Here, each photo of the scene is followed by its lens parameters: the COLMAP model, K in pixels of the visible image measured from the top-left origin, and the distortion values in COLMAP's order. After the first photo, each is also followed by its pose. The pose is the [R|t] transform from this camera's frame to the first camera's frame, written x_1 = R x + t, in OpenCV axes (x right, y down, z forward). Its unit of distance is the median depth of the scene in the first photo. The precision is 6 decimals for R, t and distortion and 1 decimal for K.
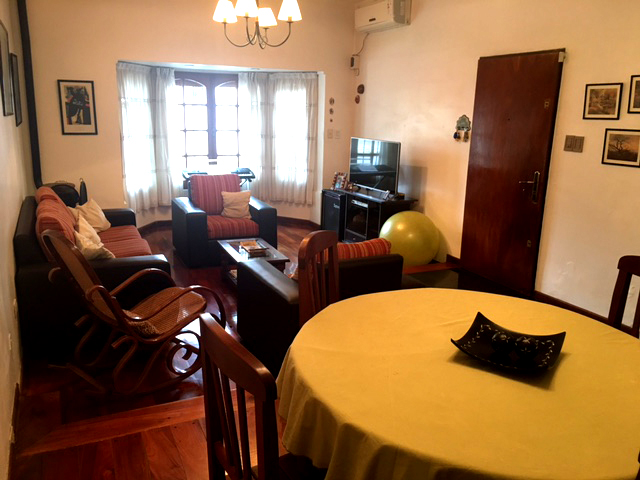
lens RADIAL K [[551.3, 0, 320.0], [0, 551.3, 240.0], [0, 0, 1]] dist [0.108122, -0.139519]
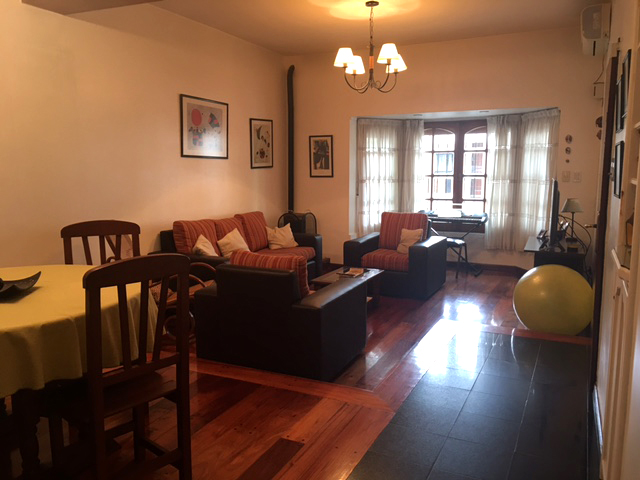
lens RADIAL K [[551.3, 0, 320.0], [0, 551.3, 240.0], [0, 0, 1]] dist [0.108122, -0.139519]
pose [[0.631754, 0.079811, -0.771049, 0.477345], [-0.167887, 0.985164, -0.035583, -0.001692], [0.756770, 0.151929, 0.635780, 0.192274]]
